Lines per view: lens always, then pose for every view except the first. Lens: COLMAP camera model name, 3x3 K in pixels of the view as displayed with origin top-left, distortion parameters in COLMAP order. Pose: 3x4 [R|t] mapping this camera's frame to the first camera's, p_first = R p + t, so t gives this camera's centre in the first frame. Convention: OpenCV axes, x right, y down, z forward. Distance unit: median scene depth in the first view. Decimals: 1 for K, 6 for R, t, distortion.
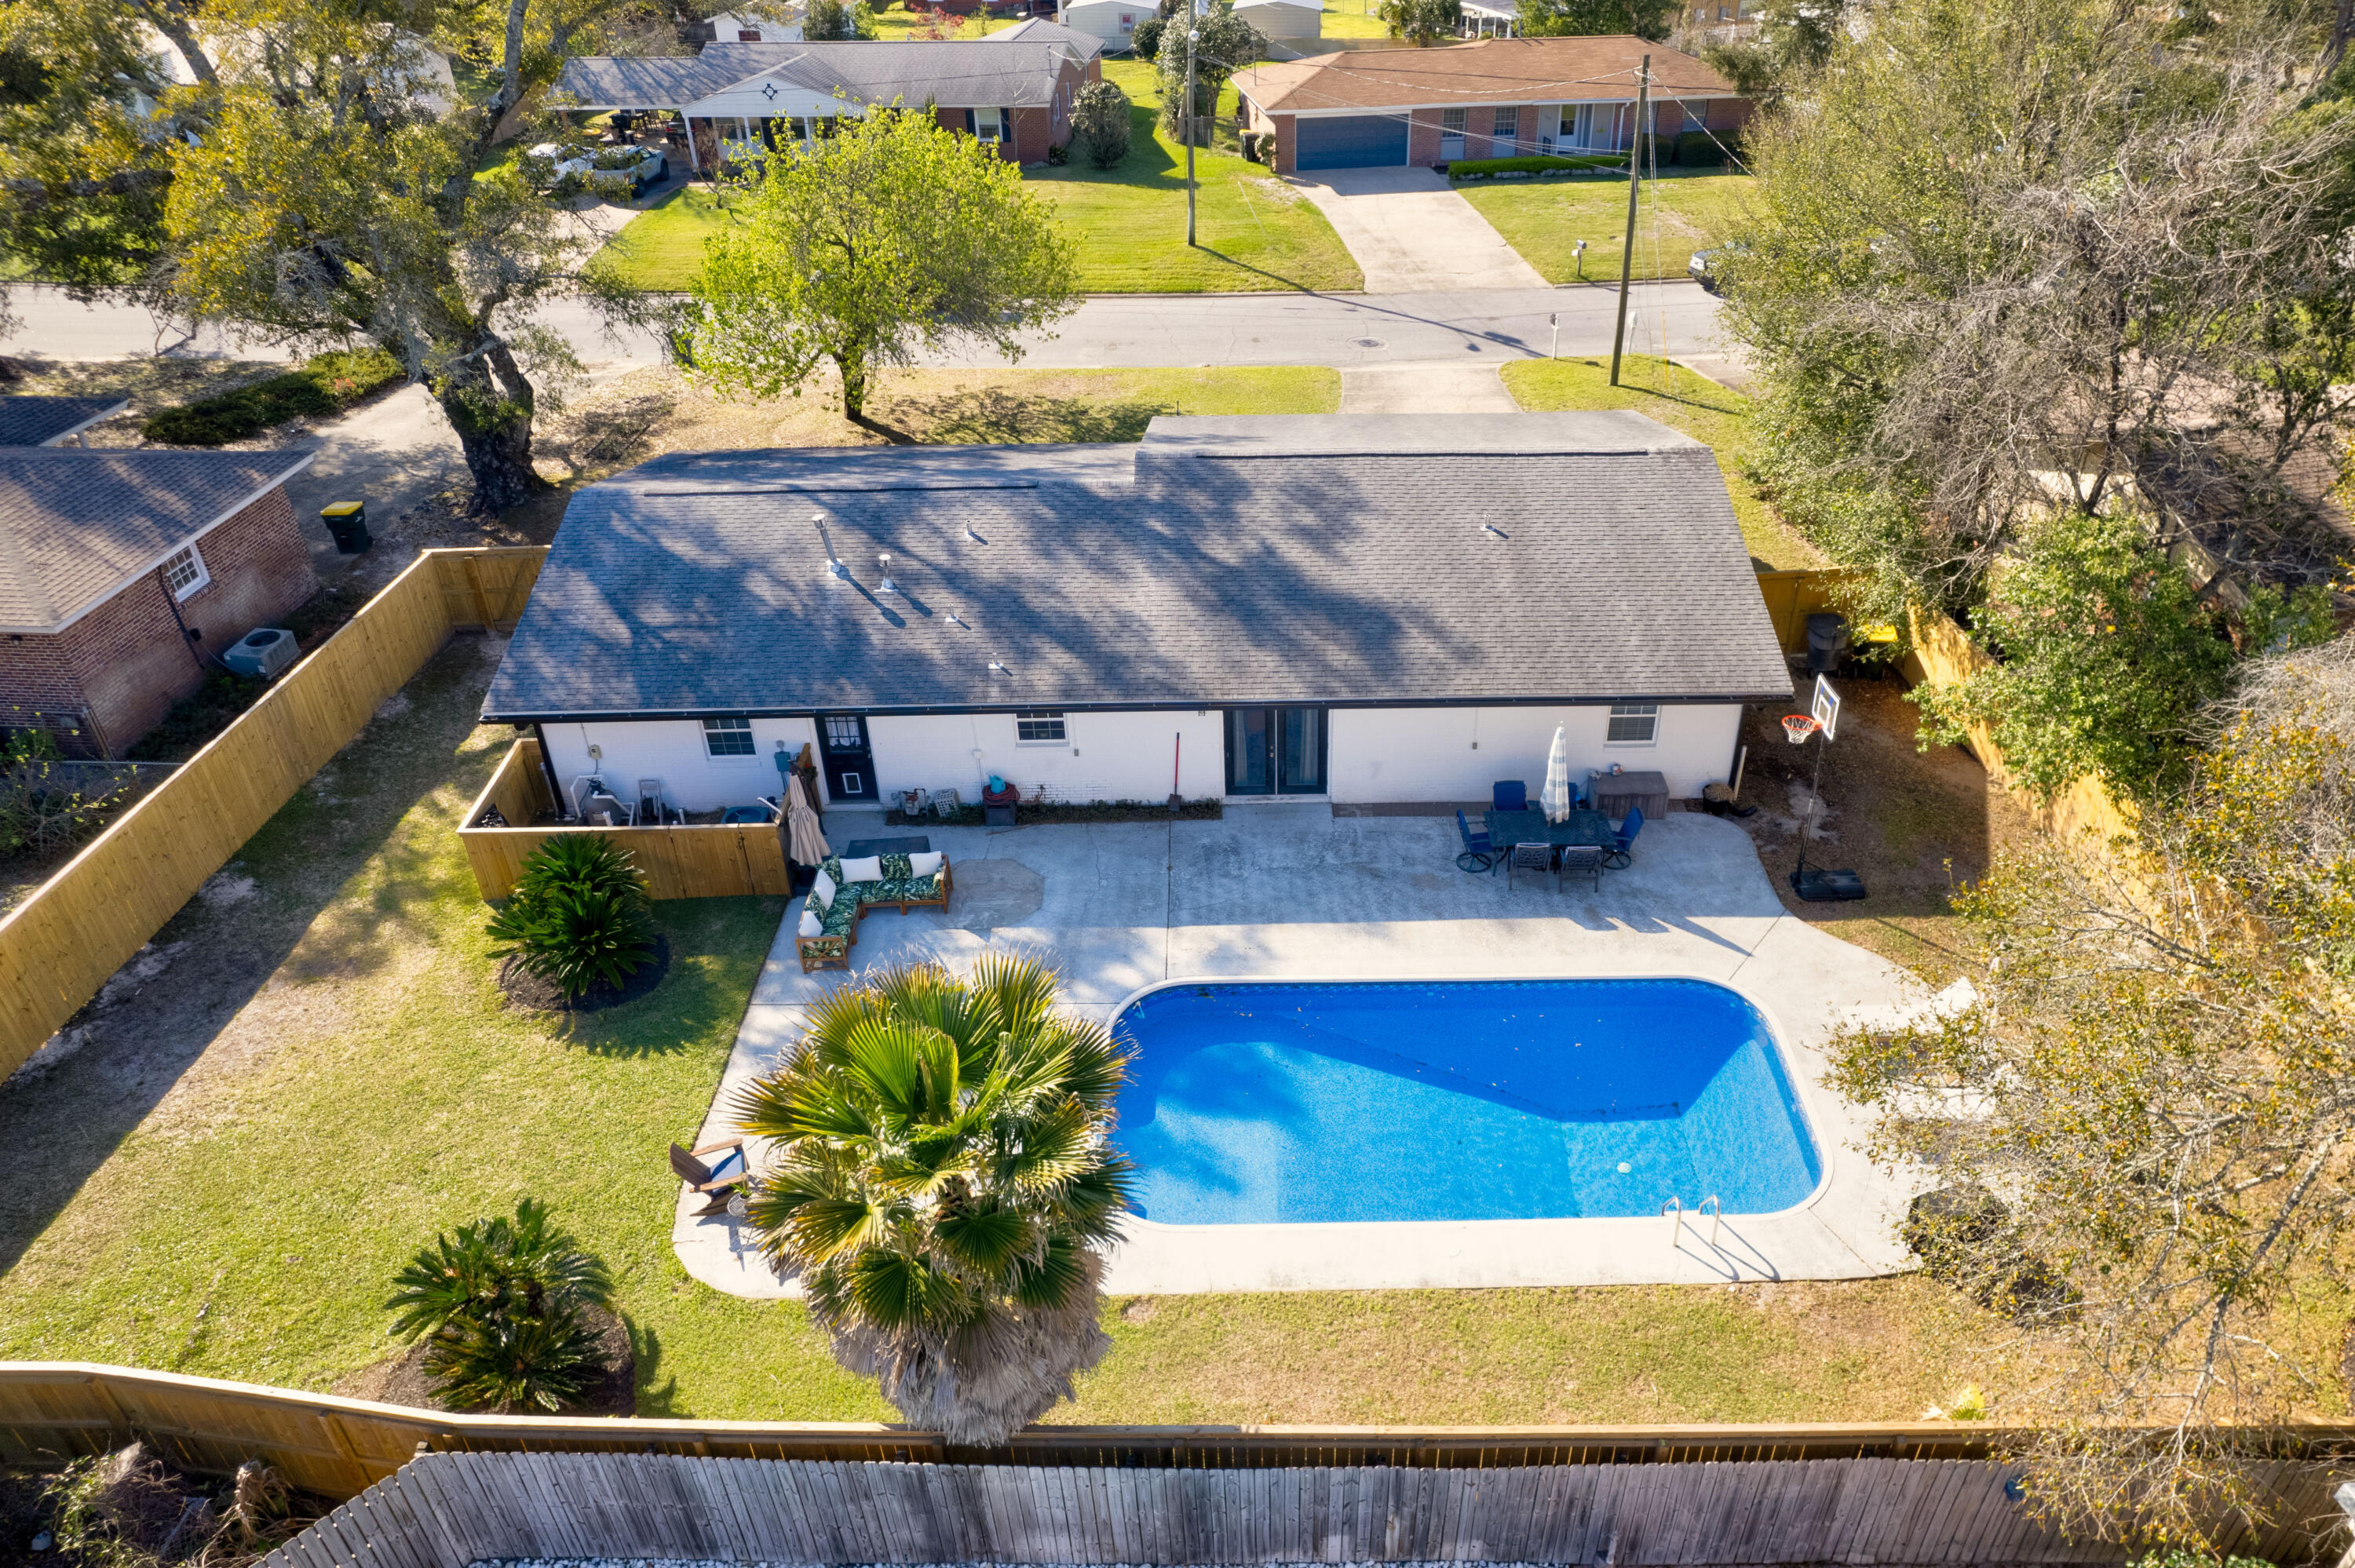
lens RADIAL K [[1545.5, 0, 1259.6], [0, 1545.5, 851.9], [0, 0, 1]] dist [-0.002539, 0.001431]
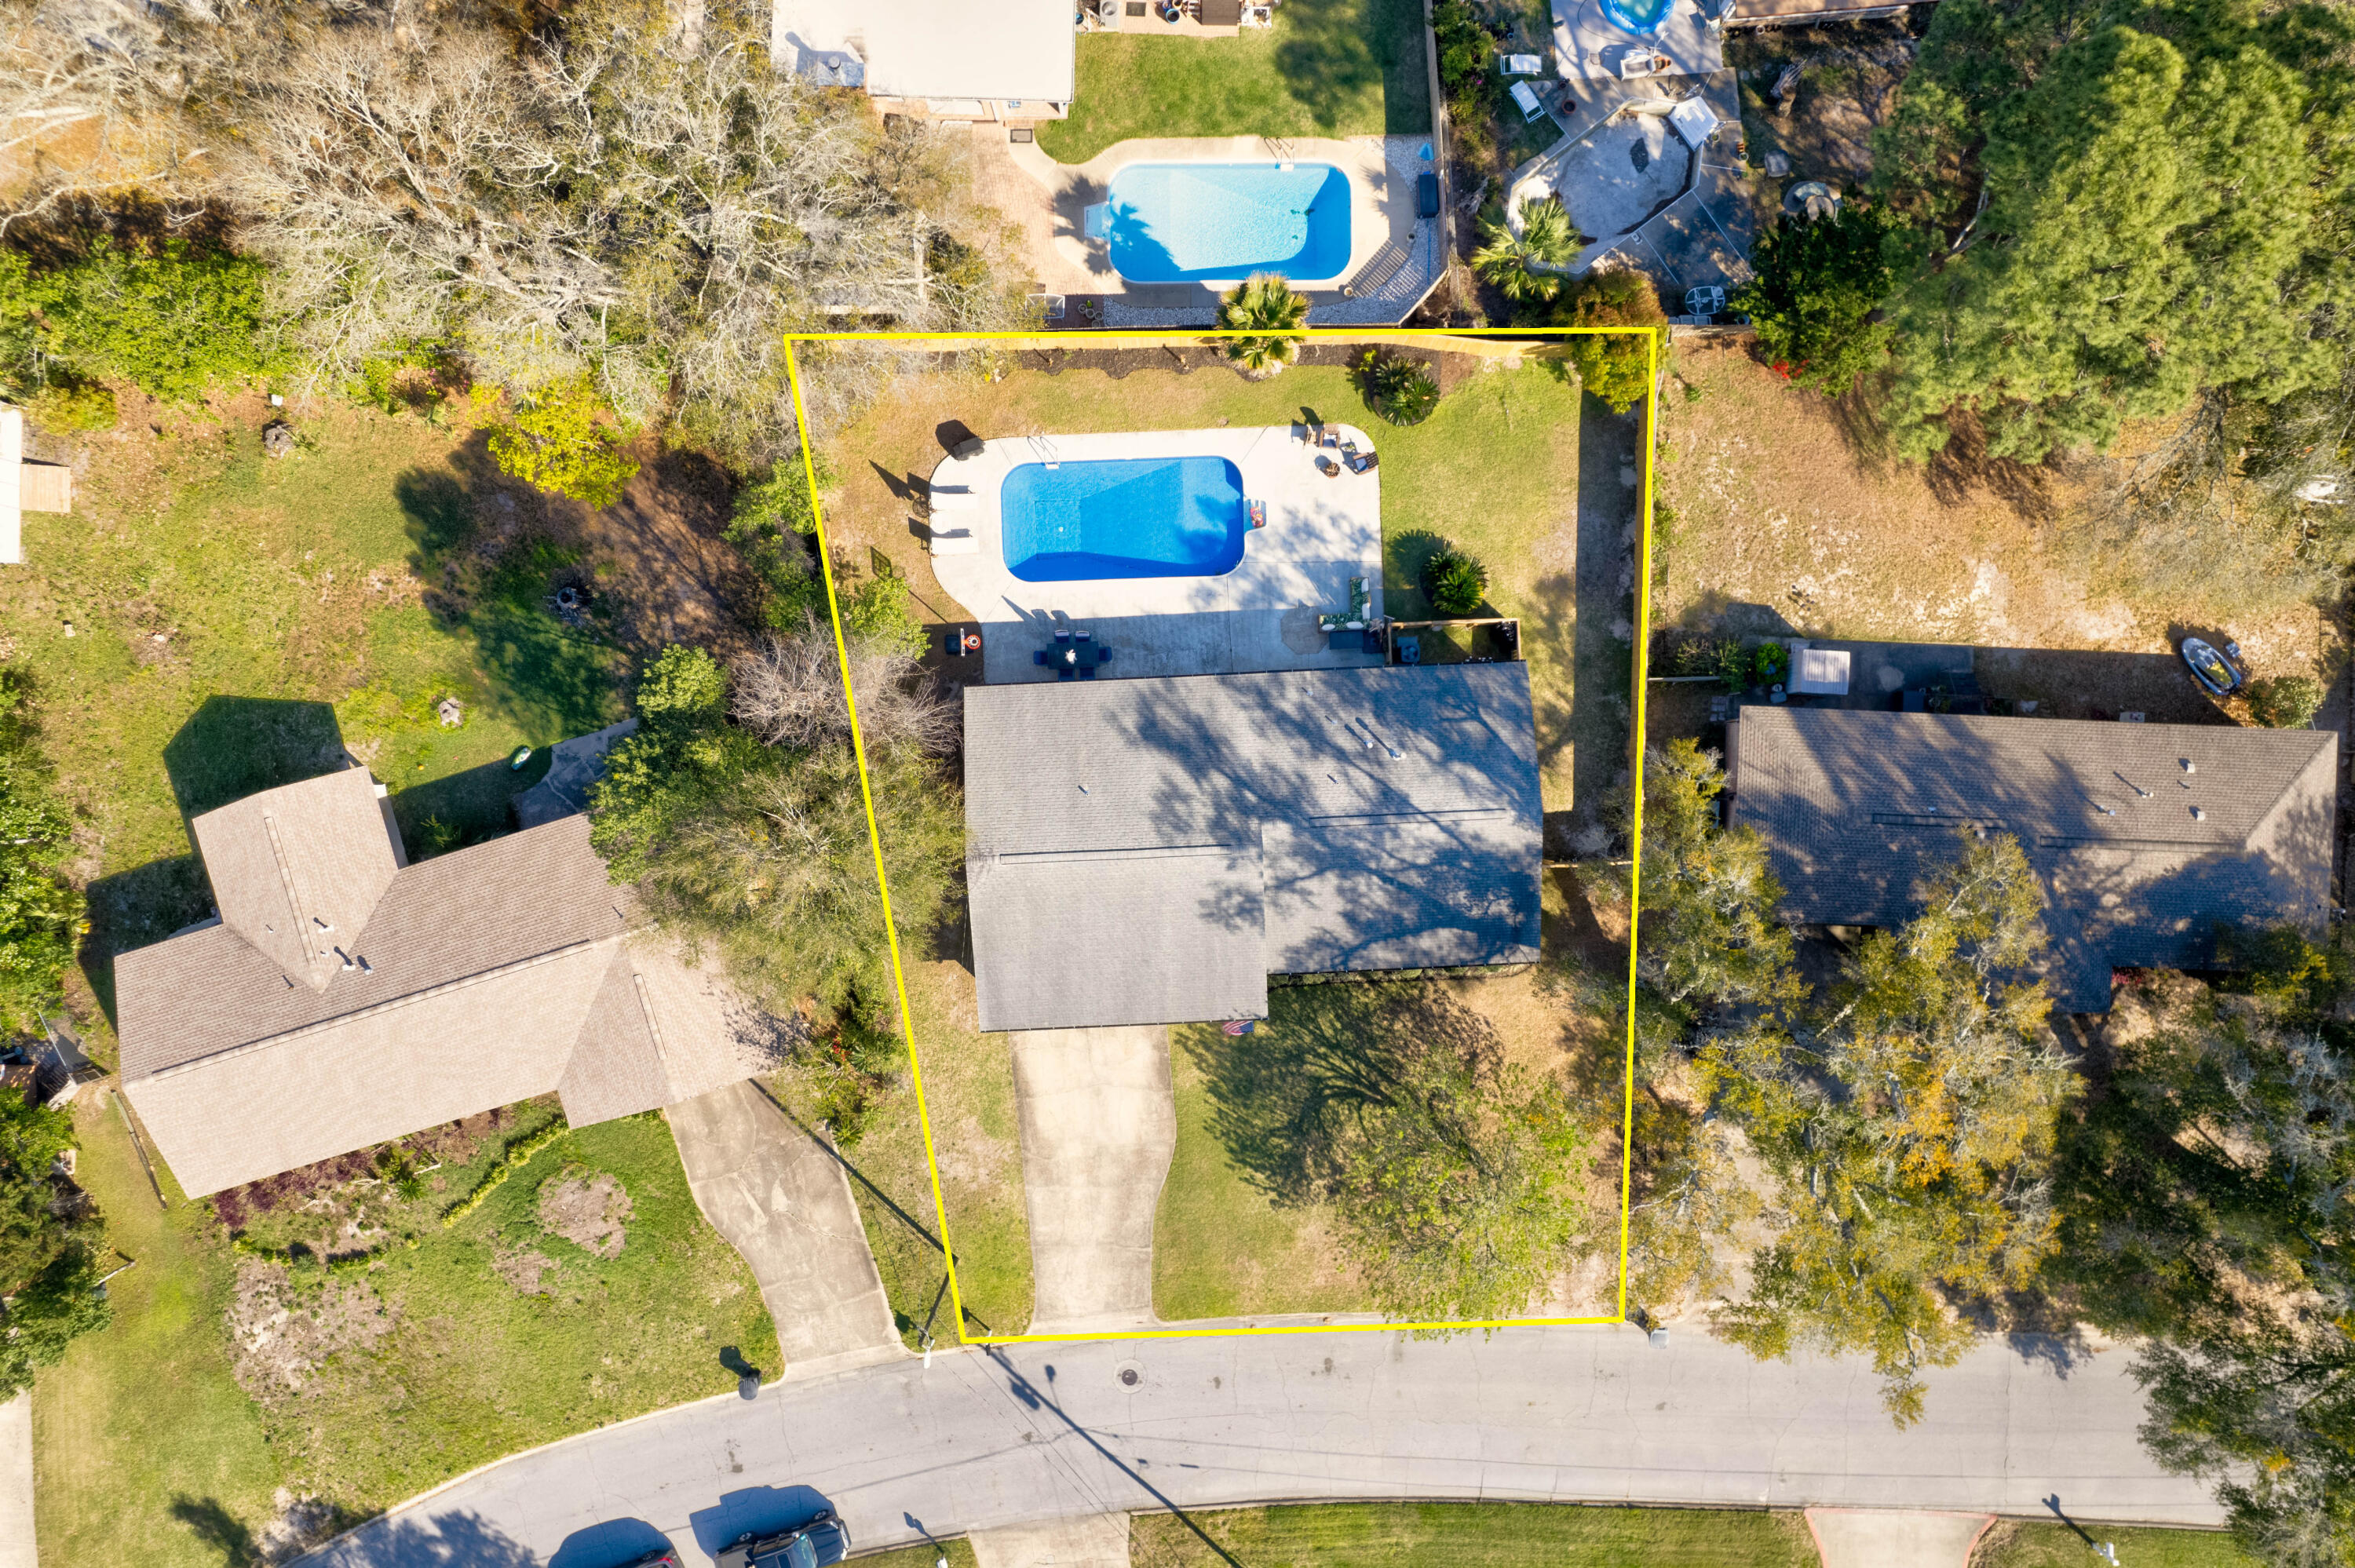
lens RADIAL K [[1505.0, 0, 1190.6], [0, 1505.0, 861.8], [0, 0, 1]] dist [-0.000693, 0.000737]
pose [[-0.999542, 0.030150, -0.002438, 0.019759], [-0.020866, -0.628920, 0.777190, -1.921303], [0.021899, 0.776885, 0.629261, -0.201837]]
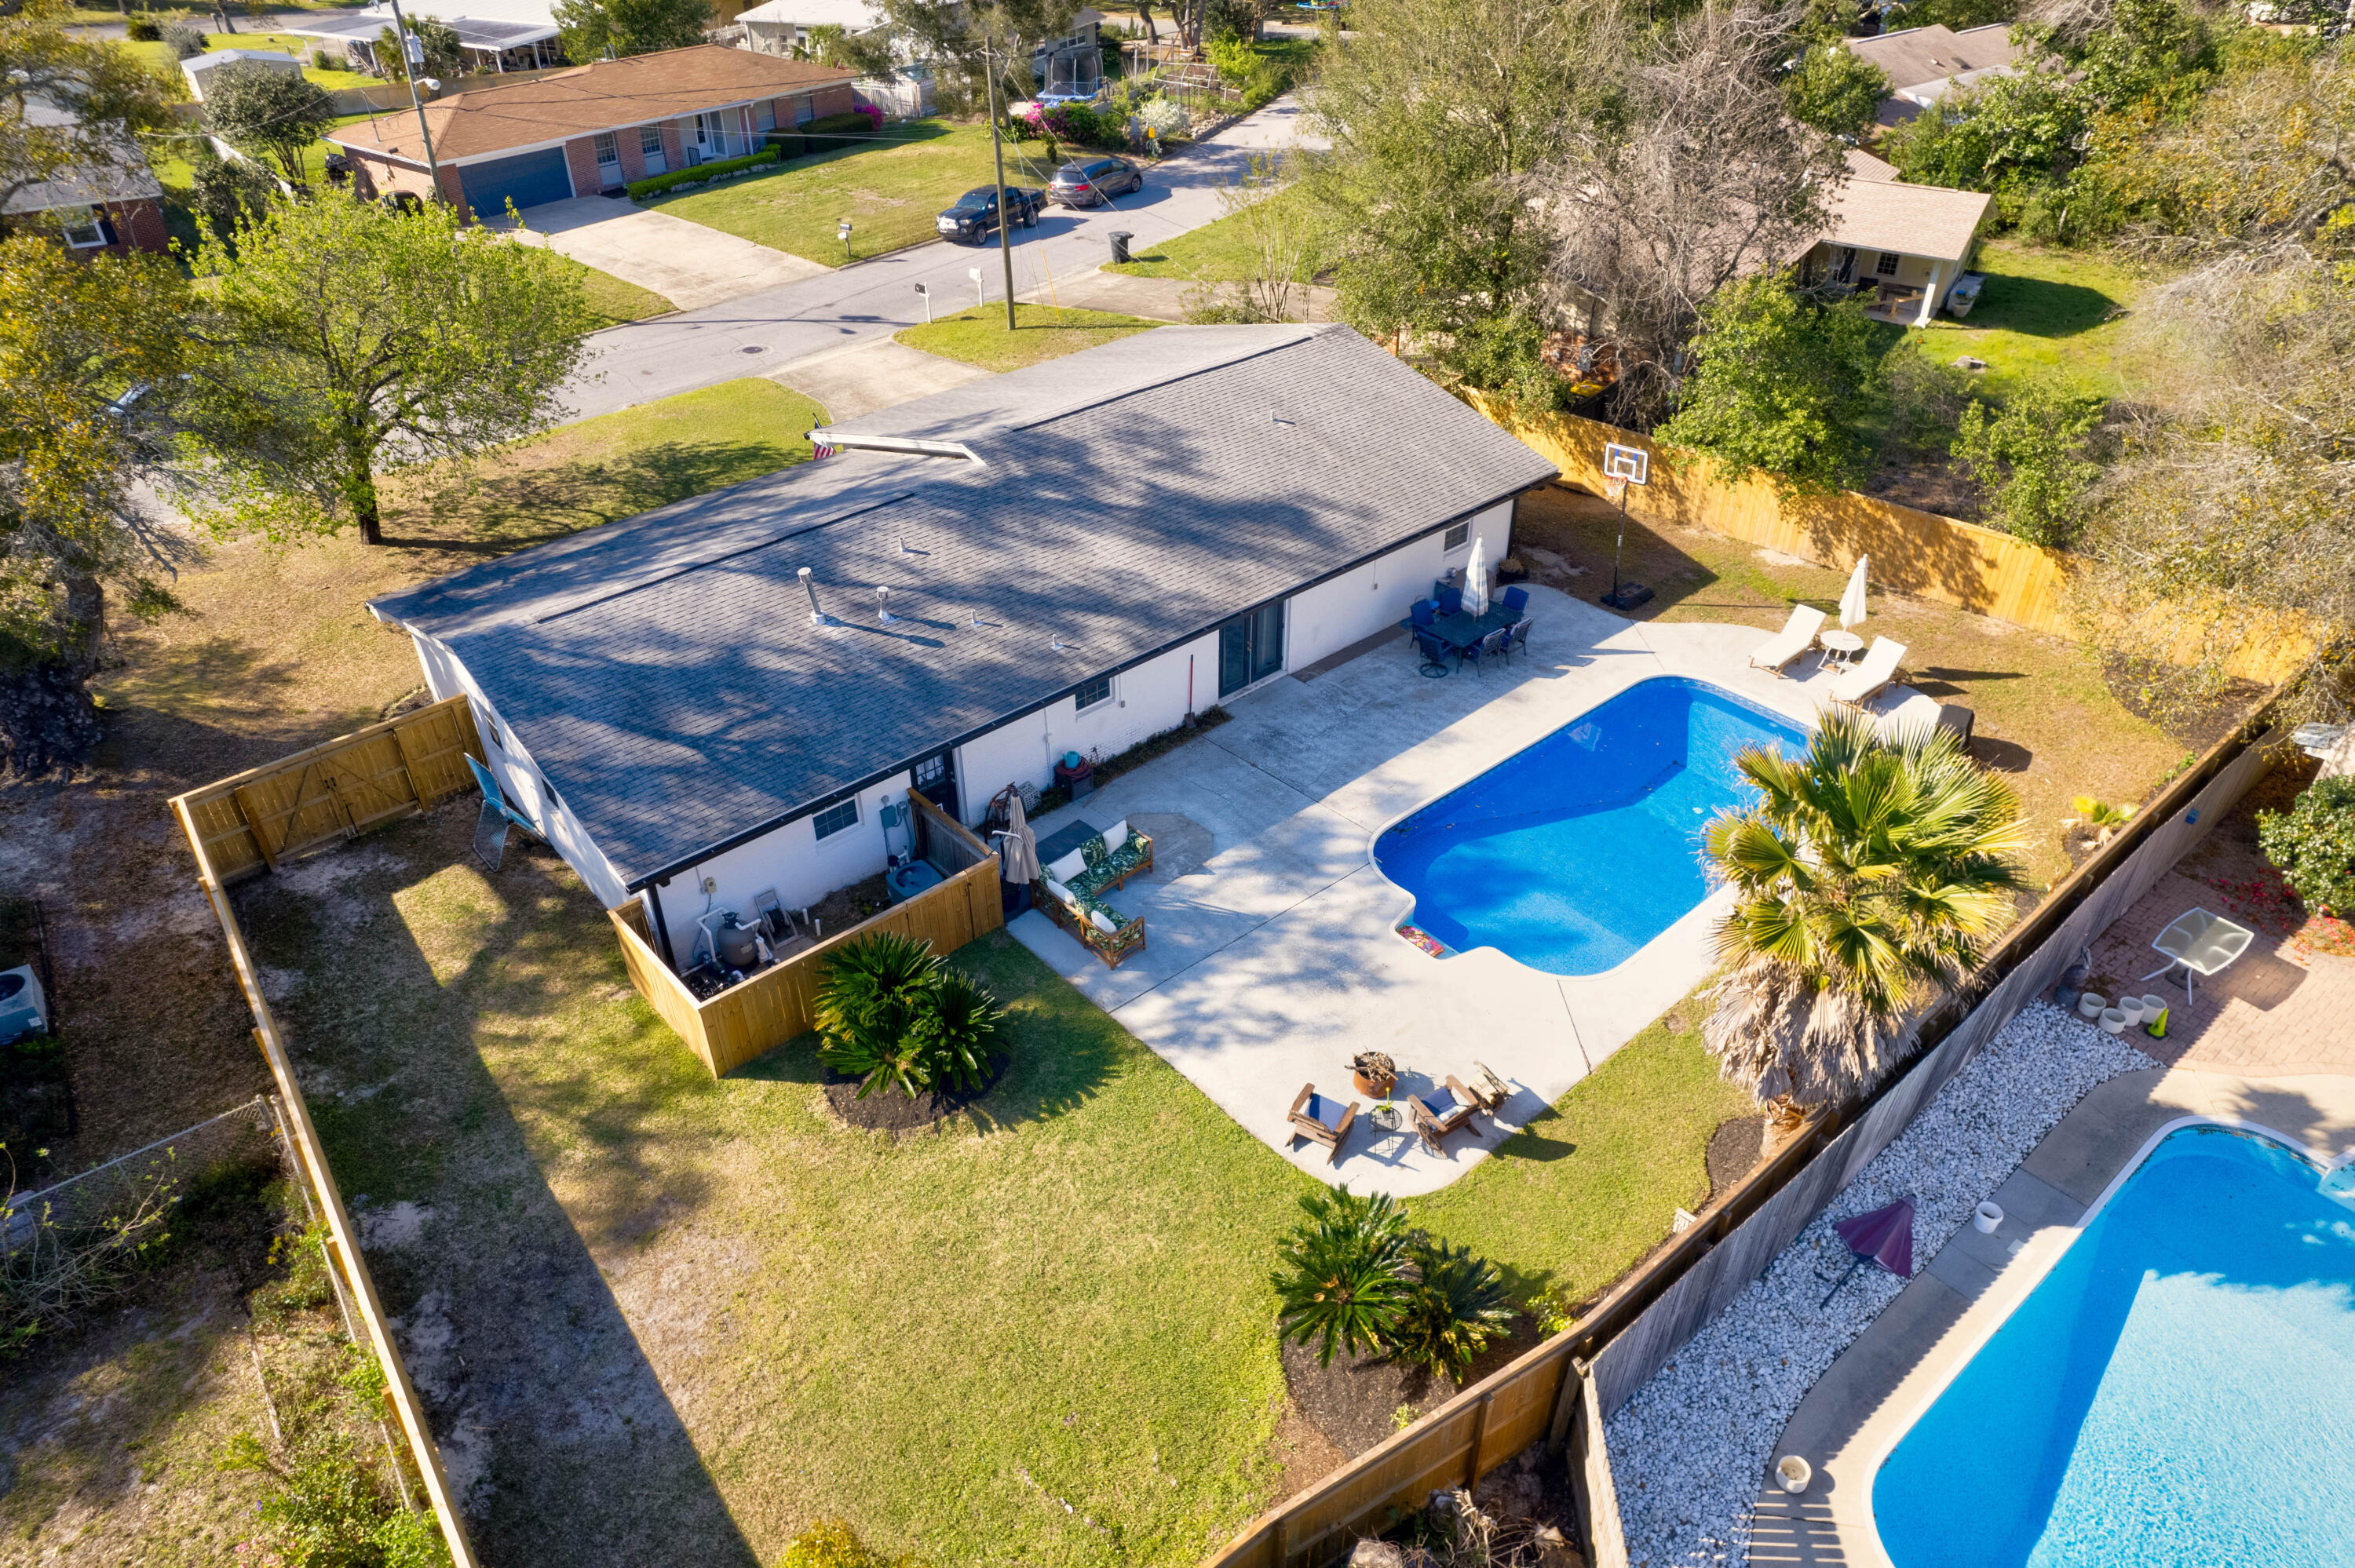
lens RADIAL K [[1422.4, 0, 1161.0], [0, 1422.4, 780.2], [0, 0, 1]] dist [-0.009505, 0.001094]
pose [[0.771835, -0.371558, 0.515960, -0.624665], [0.377211, 0.920837, 0.098845, -0.103046], [-0.511842, 0.118334, 0.850891, 0.154096]]
